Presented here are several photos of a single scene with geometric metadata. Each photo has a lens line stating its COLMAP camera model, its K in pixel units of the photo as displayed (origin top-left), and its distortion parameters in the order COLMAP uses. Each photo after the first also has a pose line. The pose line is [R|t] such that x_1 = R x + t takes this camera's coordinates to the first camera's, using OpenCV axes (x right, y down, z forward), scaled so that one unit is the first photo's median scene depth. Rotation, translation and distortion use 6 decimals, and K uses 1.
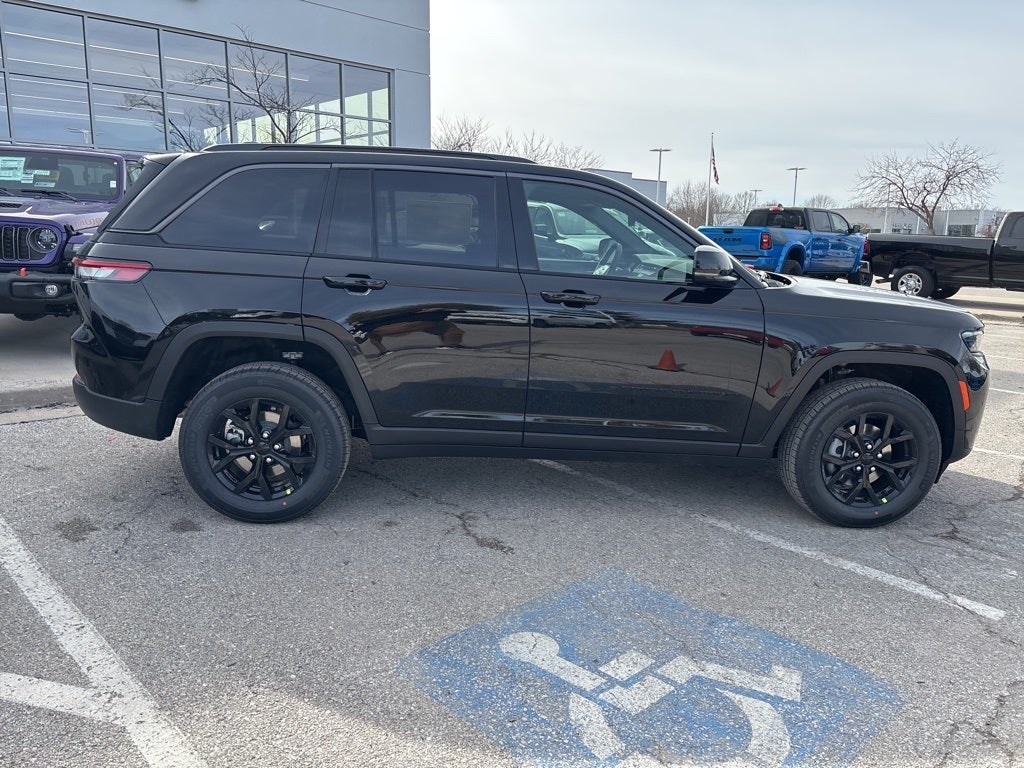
lens RADIAL K [[783.7, 0, 512.0], [0, 783.7, 384.0], [0, 0, 1]] dist [0.060971, -0.077511]
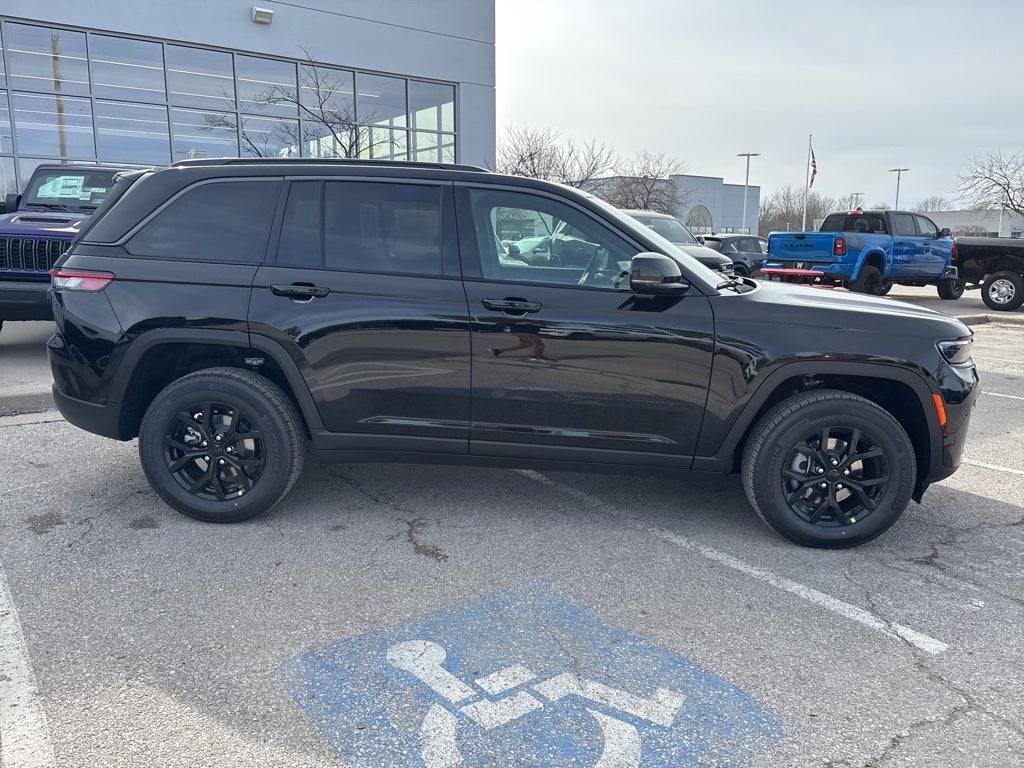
lens RADIAL K [[782.6, 0, 507.6], [0, 782.6, 380.4], [0, 0, 1]] dist [0.058990, -0.074030]
pose [[0.992237, 0.010570, -0.123912, 0.188005], [-0.012418, 0.999823, -0.014153, -0.000783], [0.123741, 0.015582, 0.992192, 0.015999]]
